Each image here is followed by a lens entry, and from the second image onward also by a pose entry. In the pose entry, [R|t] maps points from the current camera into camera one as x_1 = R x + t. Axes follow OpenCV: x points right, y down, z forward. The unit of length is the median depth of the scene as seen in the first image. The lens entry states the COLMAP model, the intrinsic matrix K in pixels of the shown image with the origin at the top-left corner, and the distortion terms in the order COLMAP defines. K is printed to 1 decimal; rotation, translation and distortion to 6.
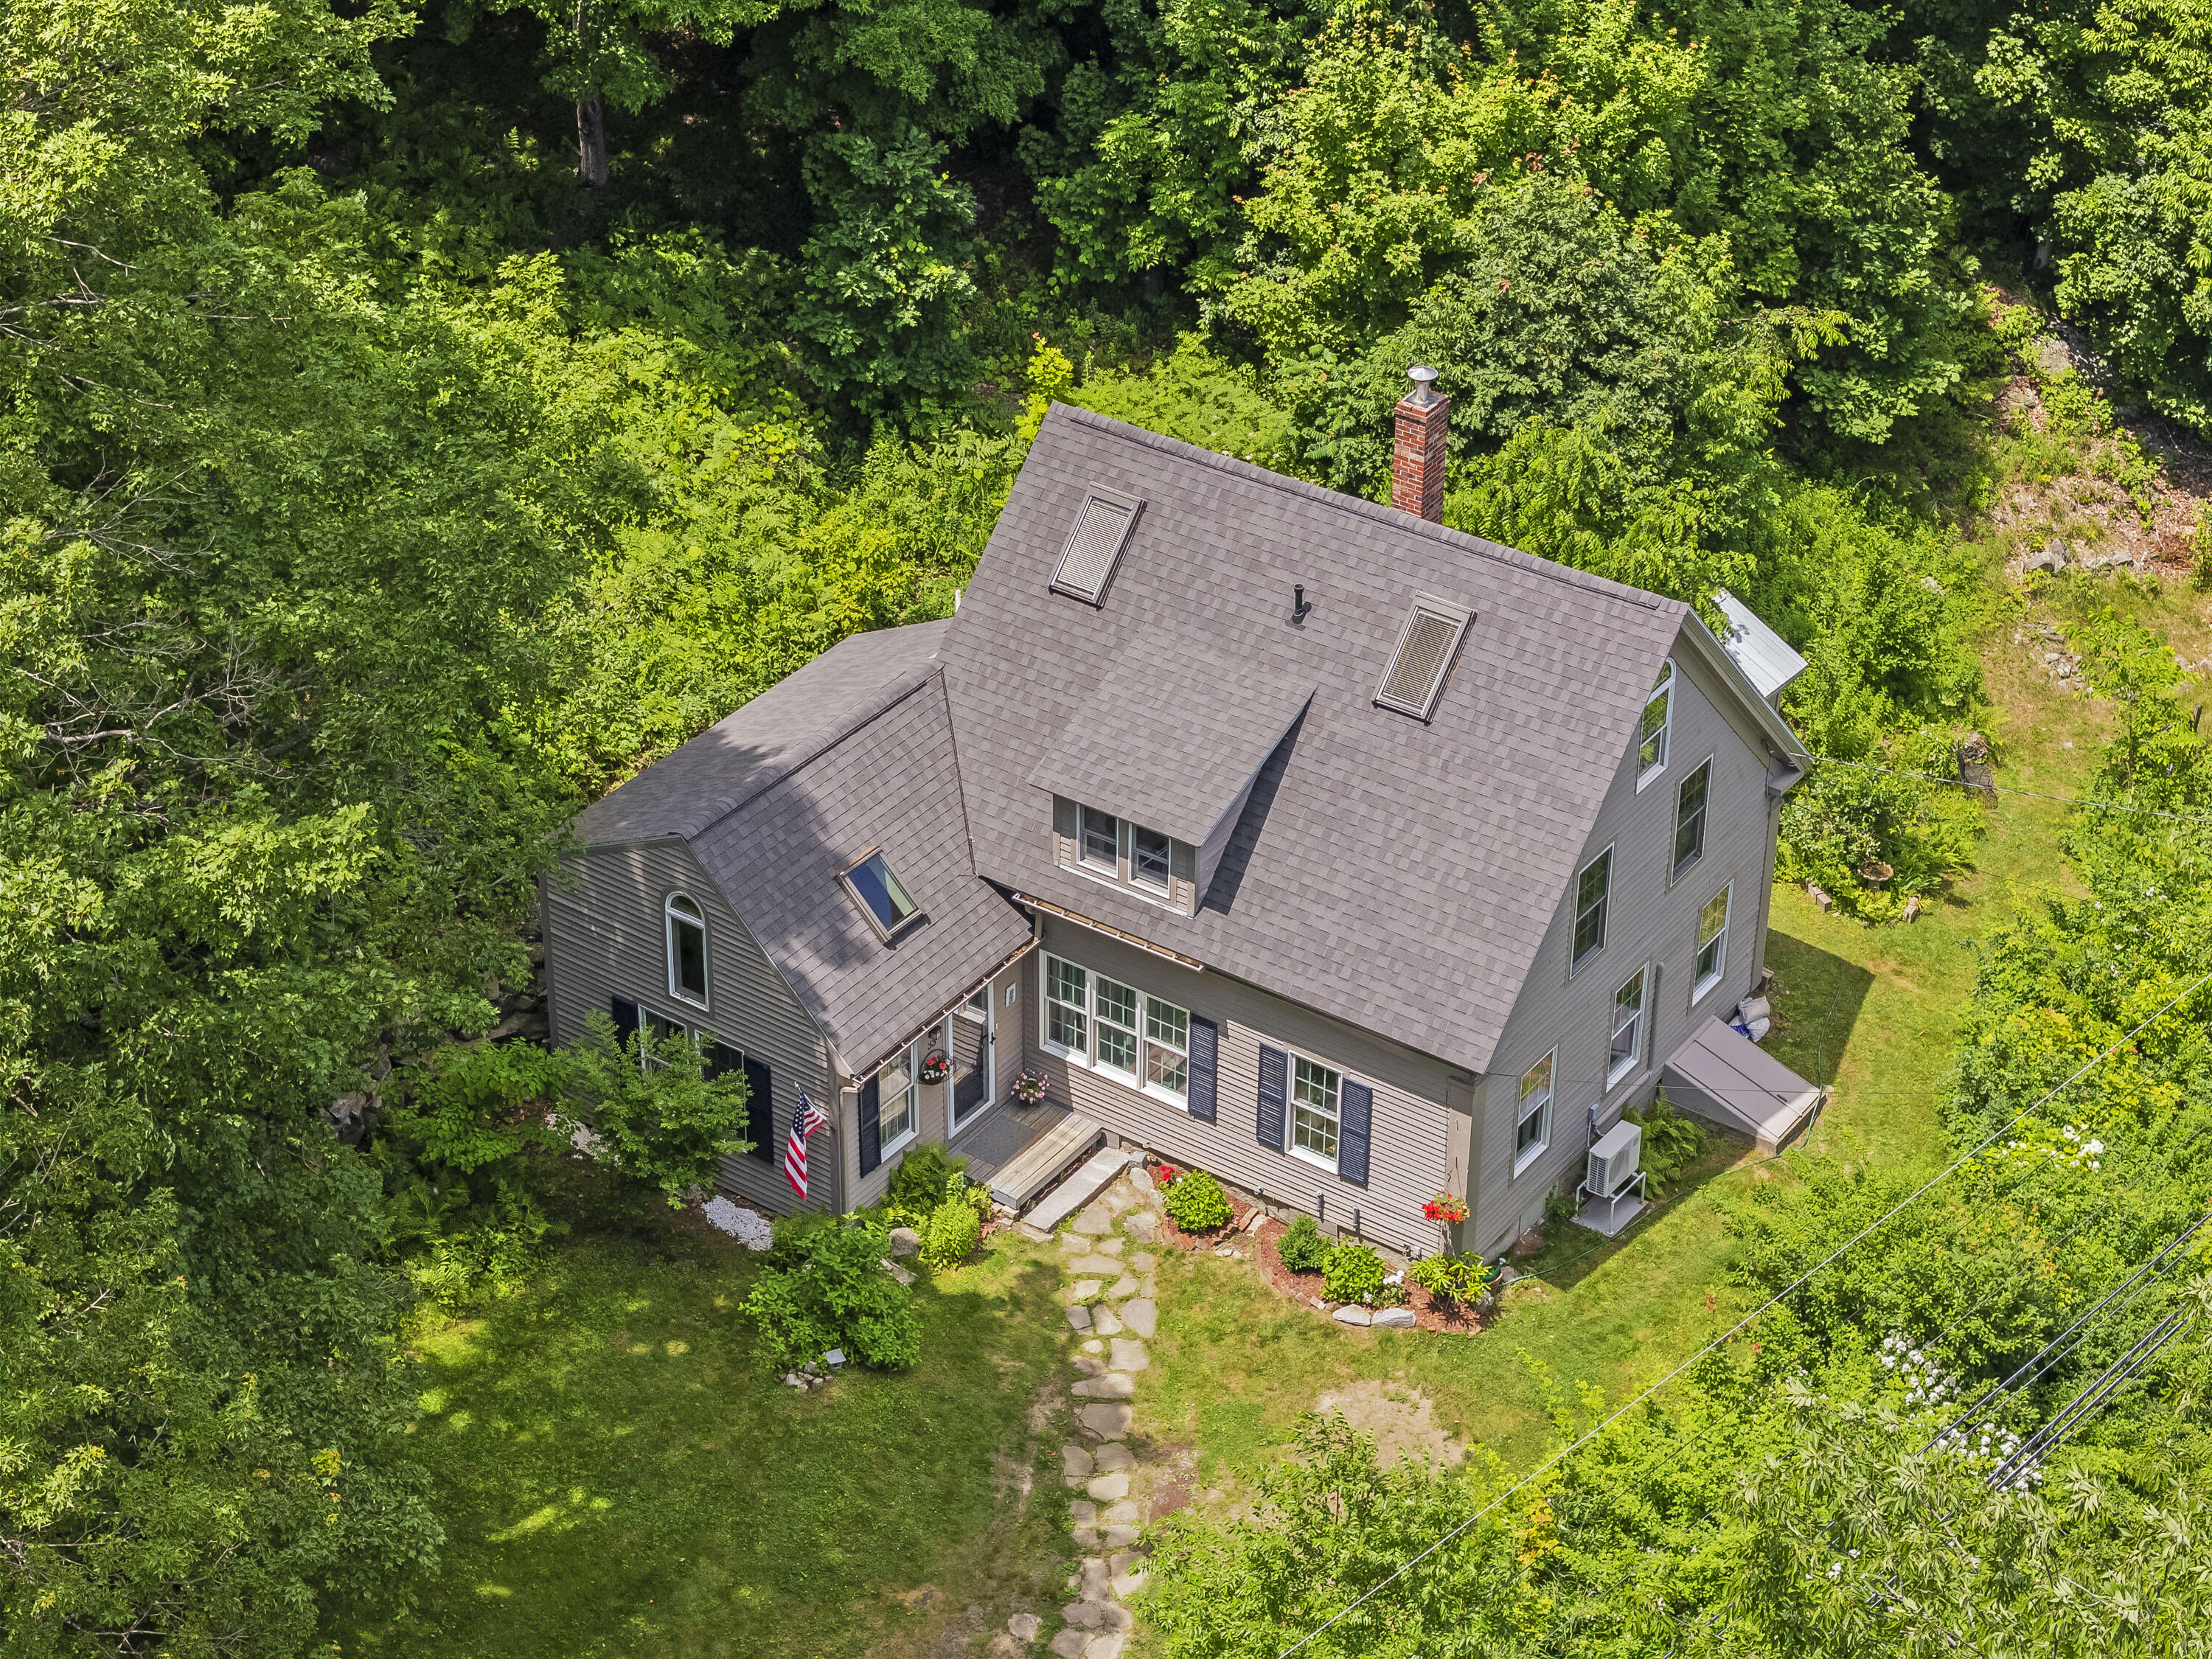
lens RADIAL K [[4597.4, 0, 1106.0], [0, 4597.4, 829.5], [0, 0, 1]] dist [-0.075331, 3.772254]
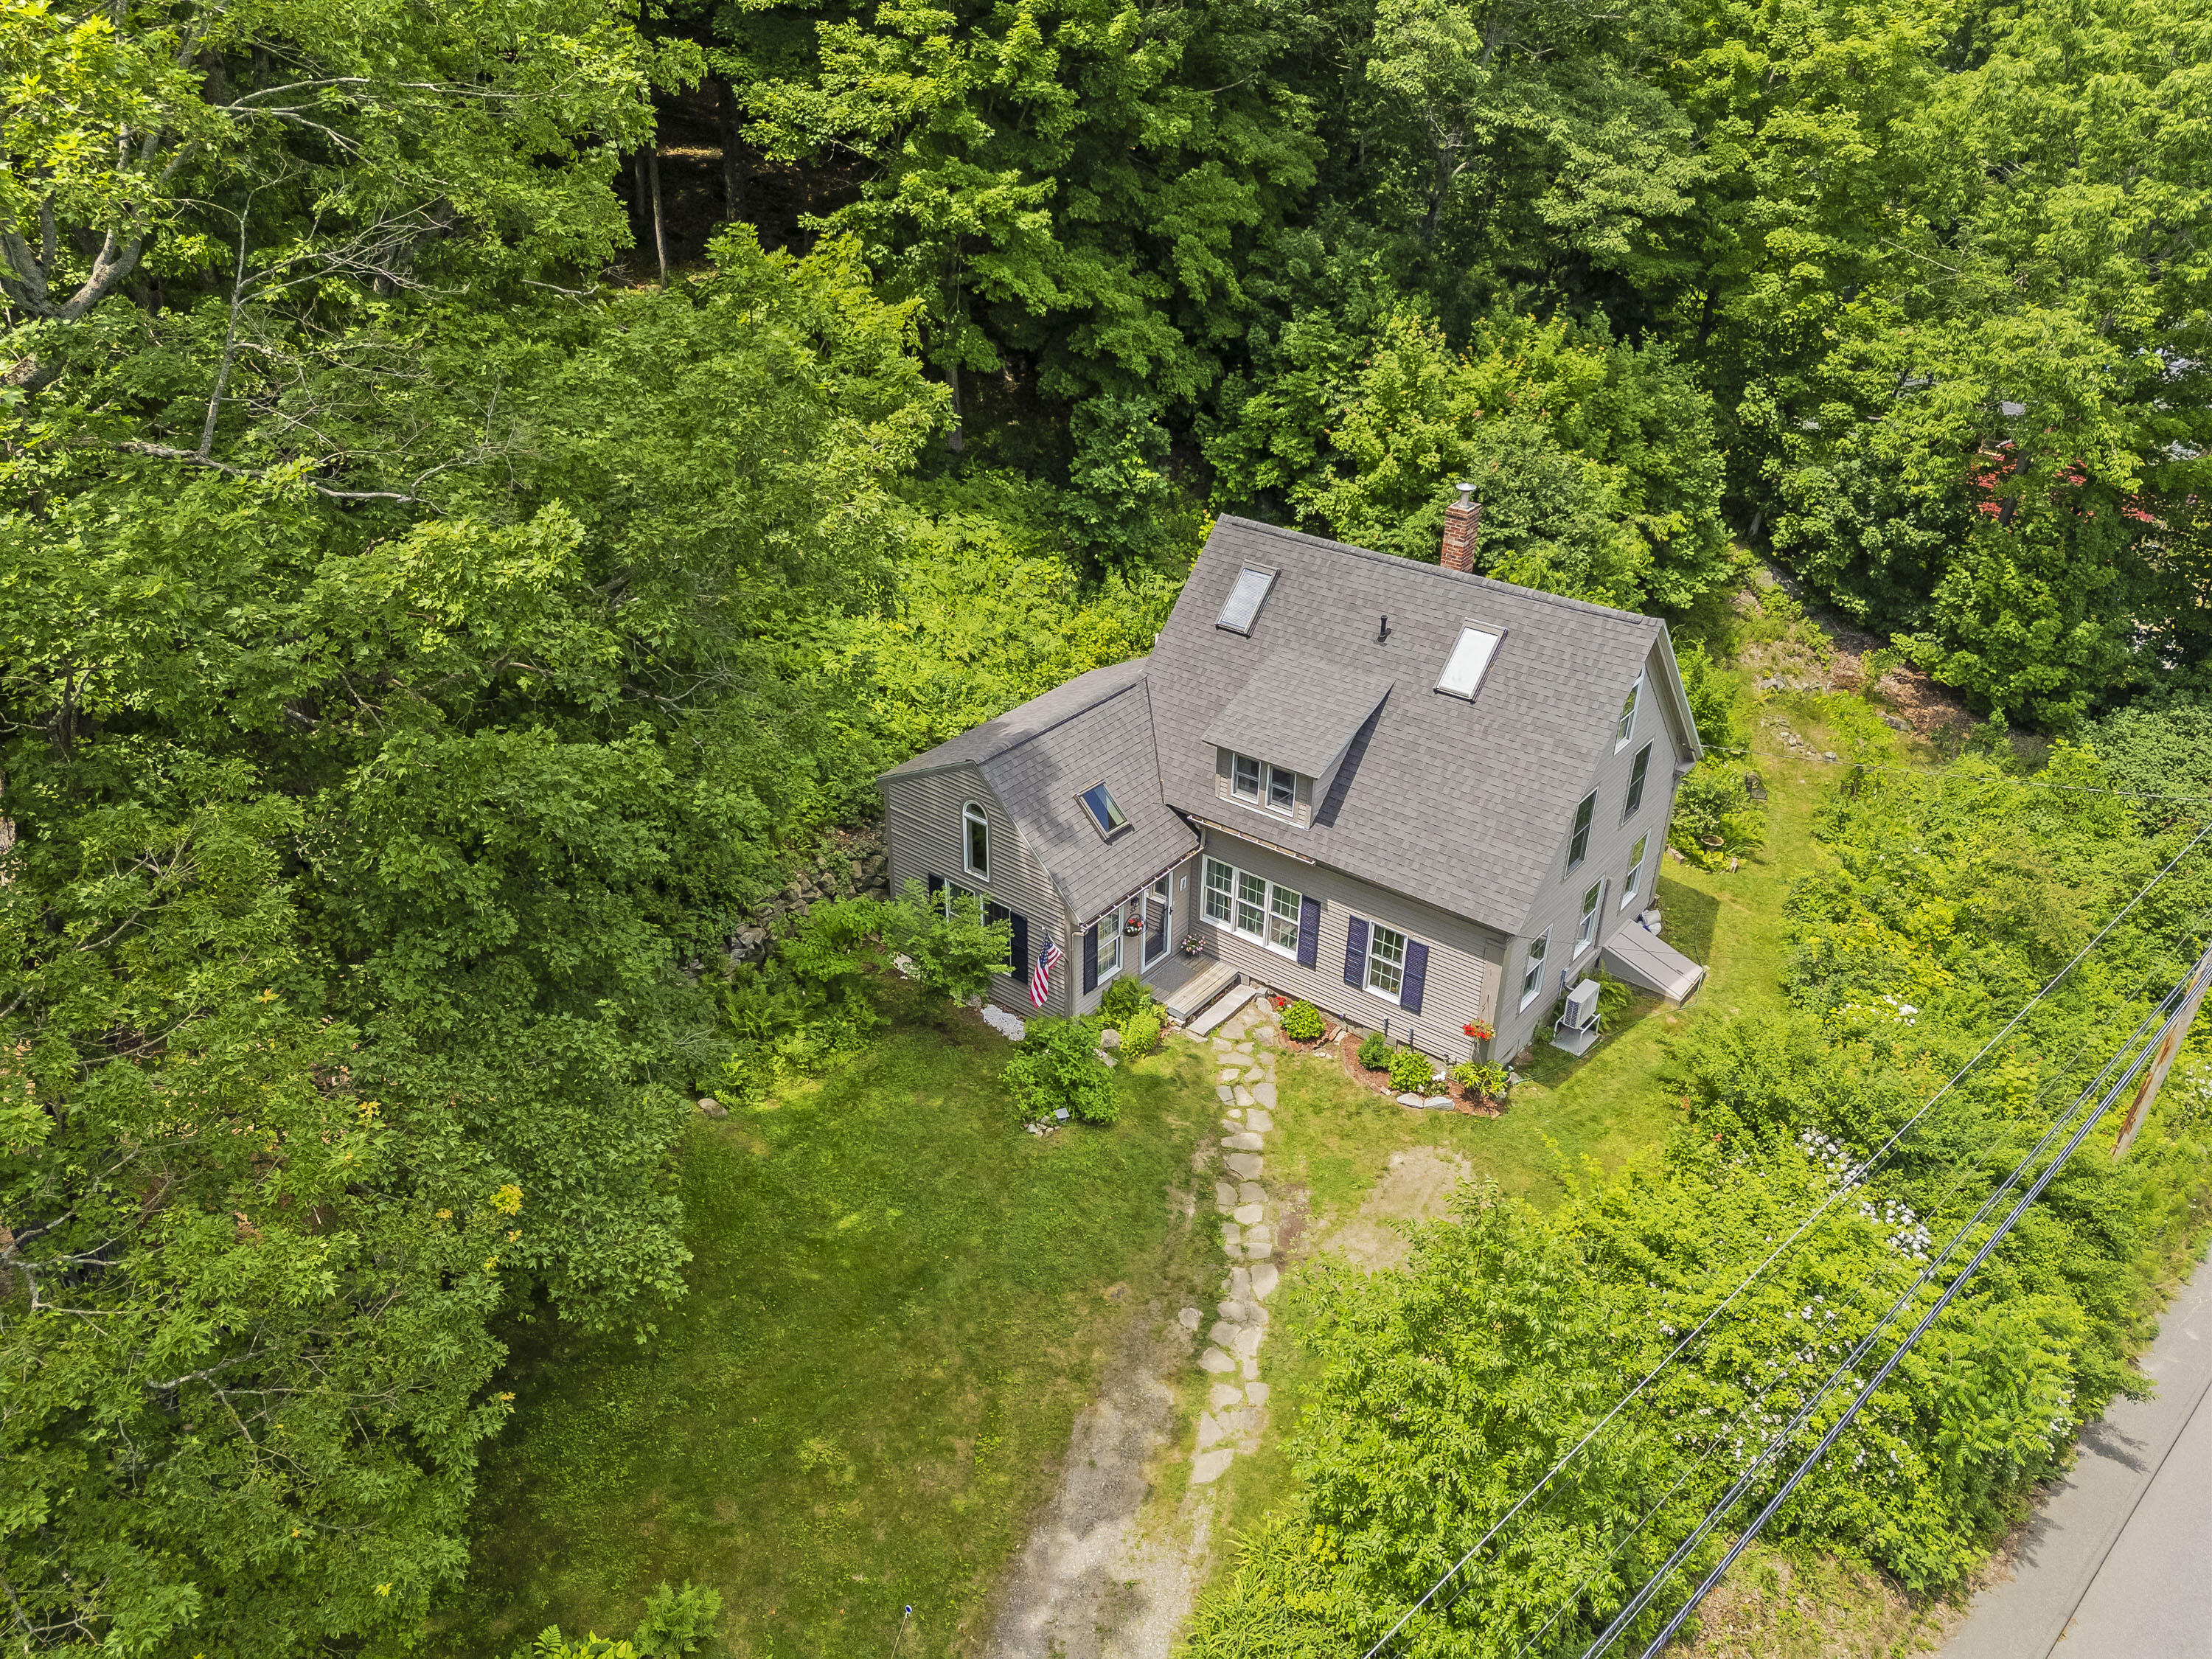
lens RADIAL K [[1472.3, 0, 1106.0], [0, 1472.3, 829.5], [0, 0, 1]] dist [0.085027, -0.001862]
pose [[0.998570, 0.032865, -0.042158, -0.026768], [-0.036009, 0.996448, -0.076129, 0.057362], [0.039506, 0.077538, 0.996206, 0.502280]]
